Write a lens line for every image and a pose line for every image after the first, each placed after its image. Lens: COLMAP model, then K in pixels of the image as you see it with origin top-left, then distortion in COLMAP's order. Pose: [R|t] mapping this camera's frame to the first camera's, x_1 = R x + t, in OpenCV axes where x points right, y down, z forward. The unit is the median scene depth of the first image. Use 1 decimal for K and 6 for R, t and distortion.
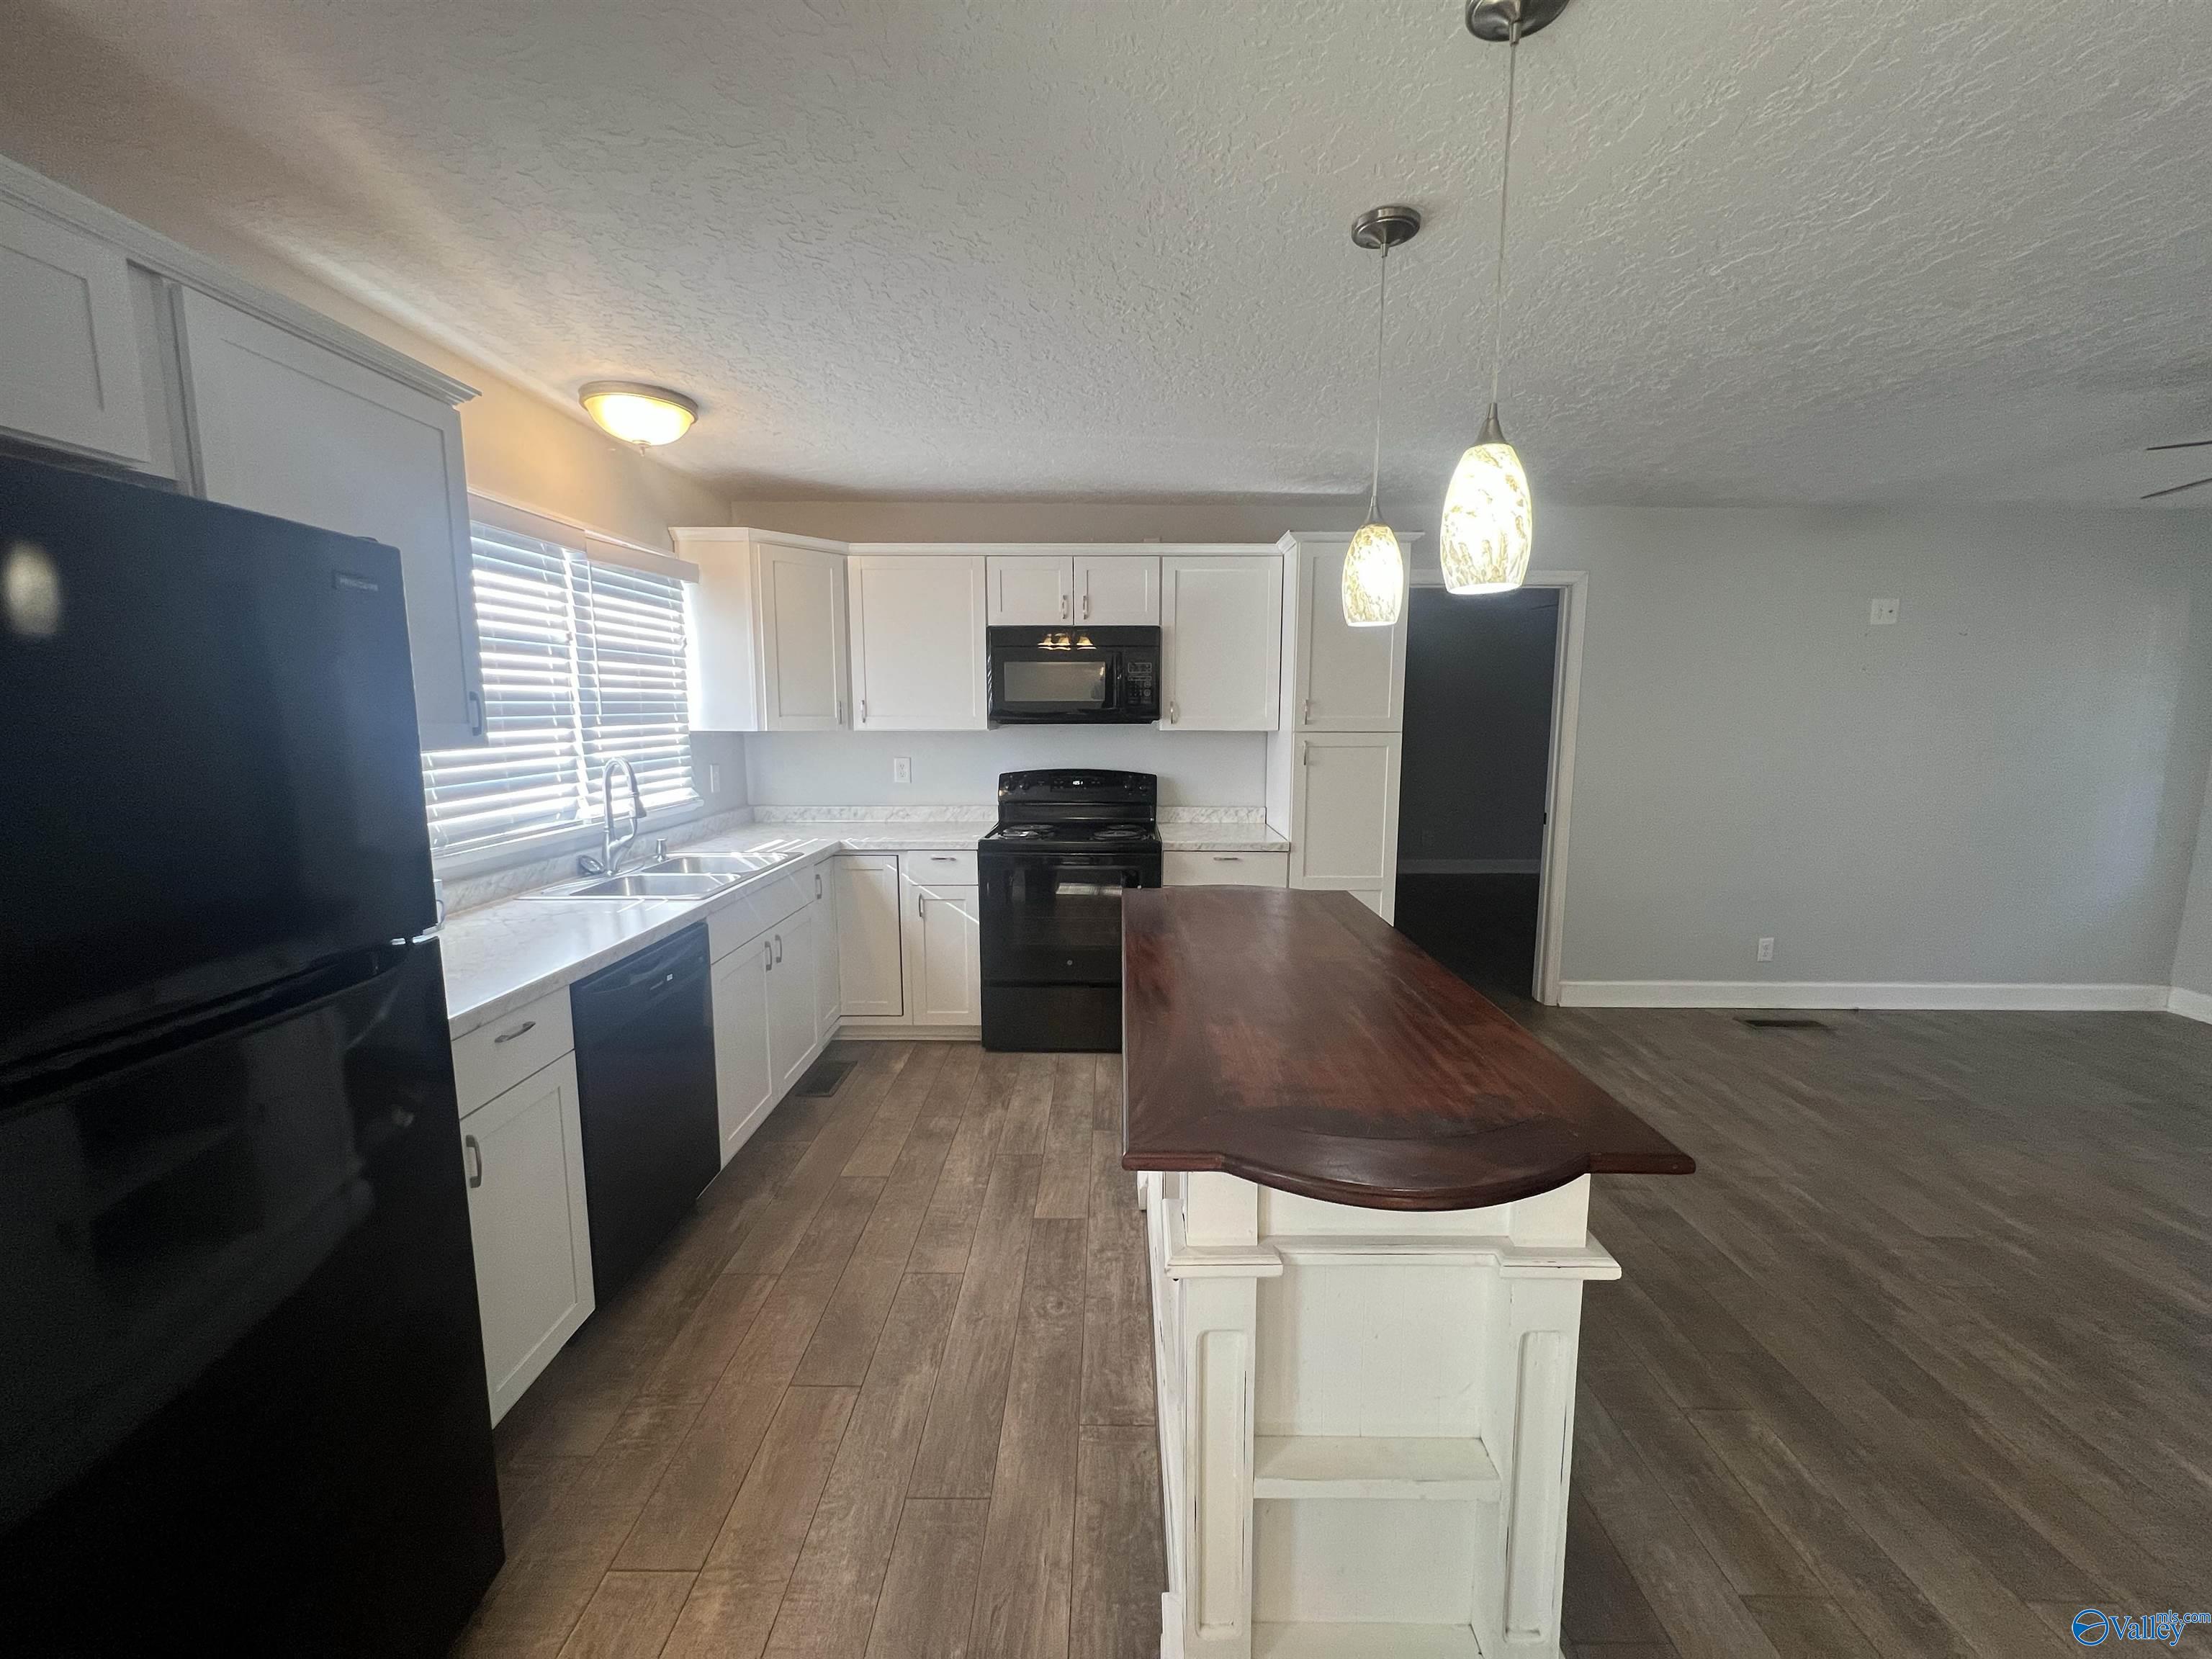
lens RADIAL K [[885.8, 0, 1106.0], [0, 885.8, 829.5], [0, 0, 1]] dist [-0.003955, -0.000046]
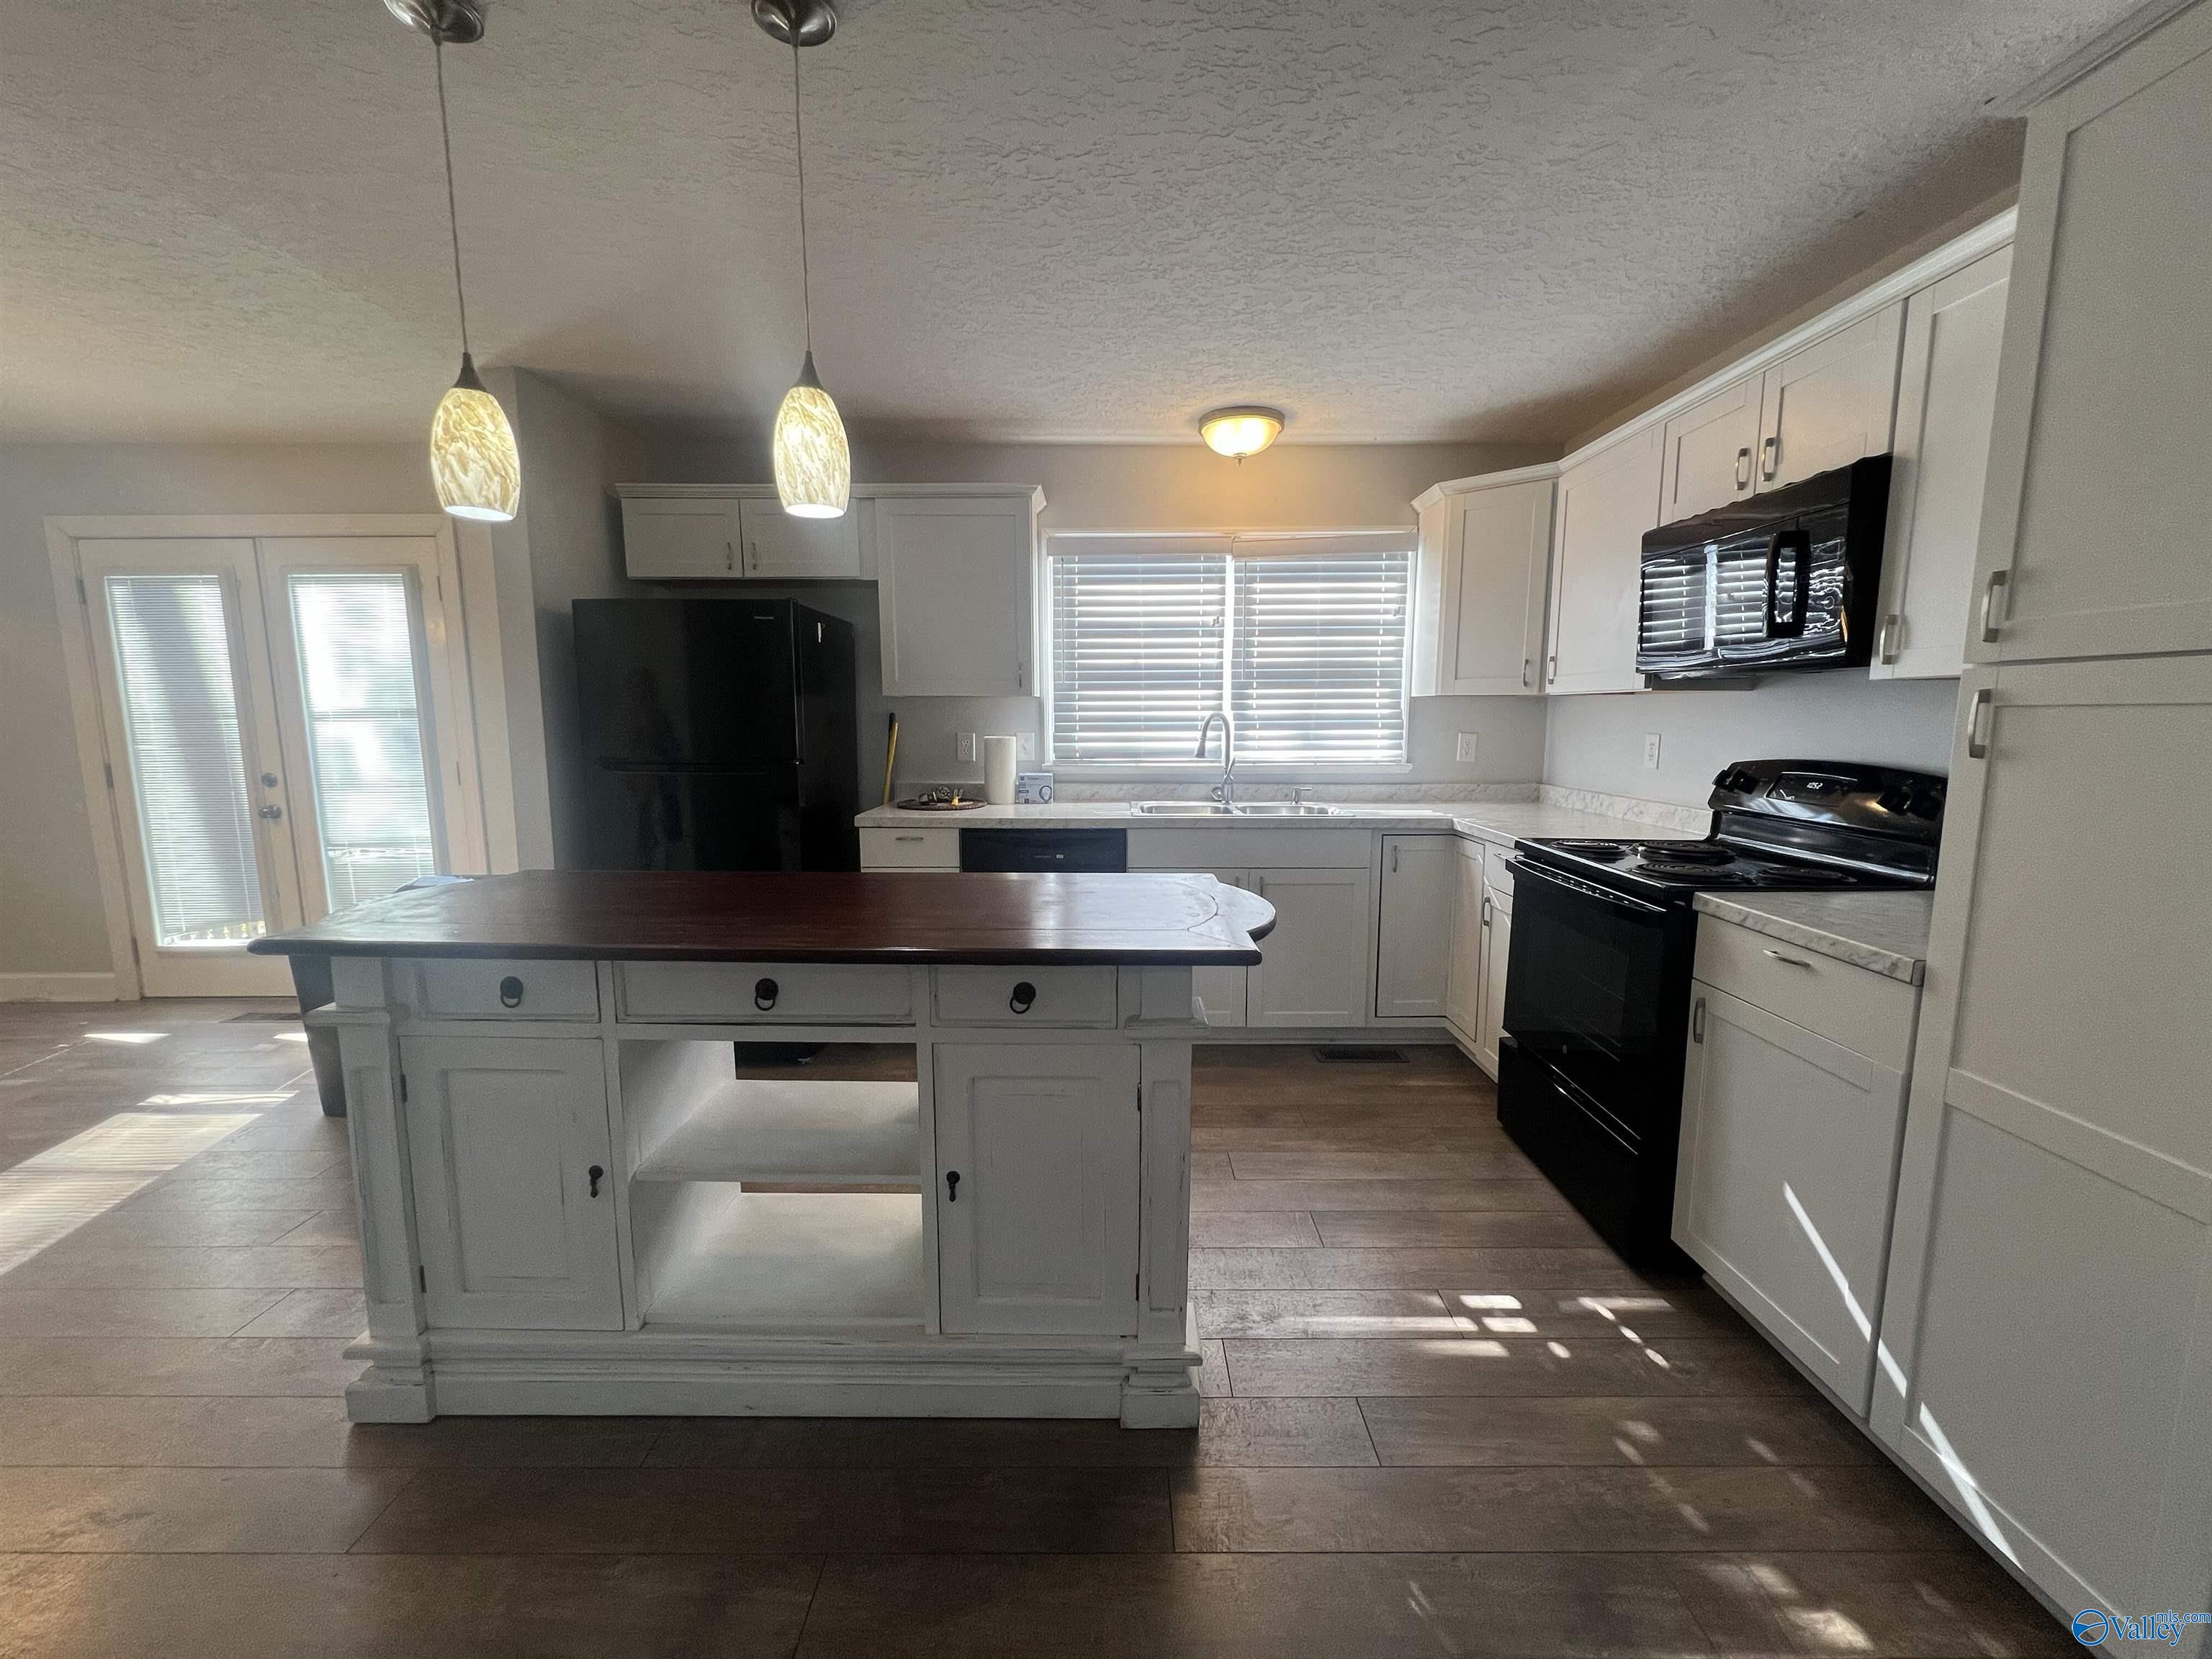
lens RADIAL K [[885.8, 0, 1106.0], [0, 885.8, 829.5], [0, 0, 1]] dist [-0.003955, -0.000046]
pose [[0.003757, 0.128312, -0.991727, 0.675219], [-0.132511, 0.983052, 0.126688, -0.049877], [0.991174, 0.130939, 0.020696, 0.759134]]
